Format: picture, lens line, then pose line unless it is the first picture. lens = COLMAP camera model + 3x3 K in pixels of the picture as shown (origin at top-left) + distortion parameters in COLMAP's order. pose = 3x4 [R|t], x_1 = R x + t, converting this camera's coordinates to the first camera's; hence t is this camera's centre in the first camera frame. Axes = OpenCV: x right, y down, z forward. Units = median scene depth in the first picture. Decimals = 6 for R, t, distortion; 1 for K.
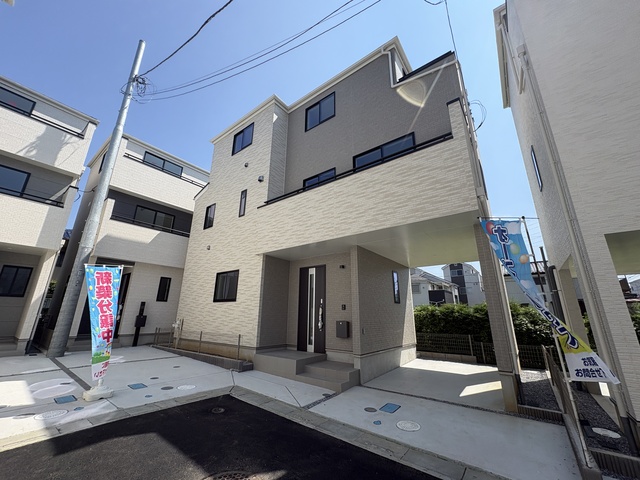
lens RADIAL K [[255.2, 0, 319.9], [0, 255.2, 238.1], [0, 0, 1]] dist [-0.001721, -0.000545]
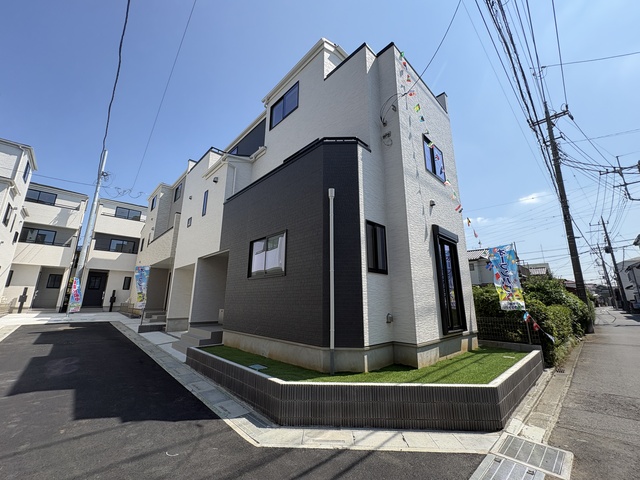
lens RADIAL K [[255.2, 0, 313.6], [0, 255.2, 237.7], [0, 0, 1]] dist [-0.001721, -0.000545]
pose [[0.987972, -0.042330, -0.148725, 1.260084], [0.049161, 0.997884, 0.042553, -0.177688], [0.146609, -0.049353, 0.987963, -0.770523]]
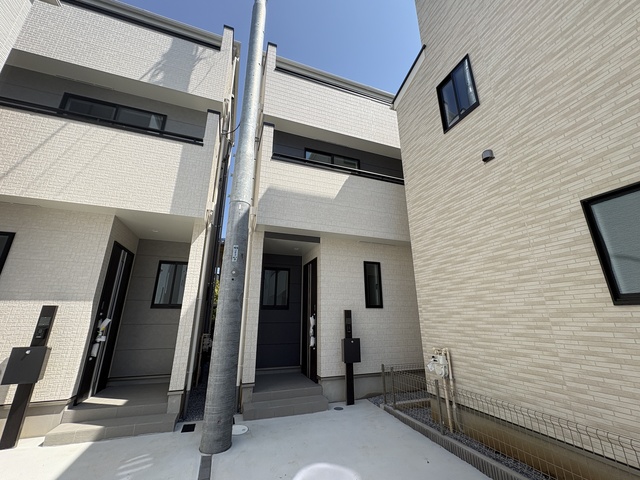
lens RADIAL K [[255.2, 0, 320.4], [0, 255.2, 240.3], [0, 0, 1]] dist [-0.001721, -0.000545]
pose [[0.836919, -0.169272, -0.520494, -0.504474], [0.166213, 0.984666, -0.052967, 0.146680], [0.521479, -0.042184, 0.852221, 0.611206]]
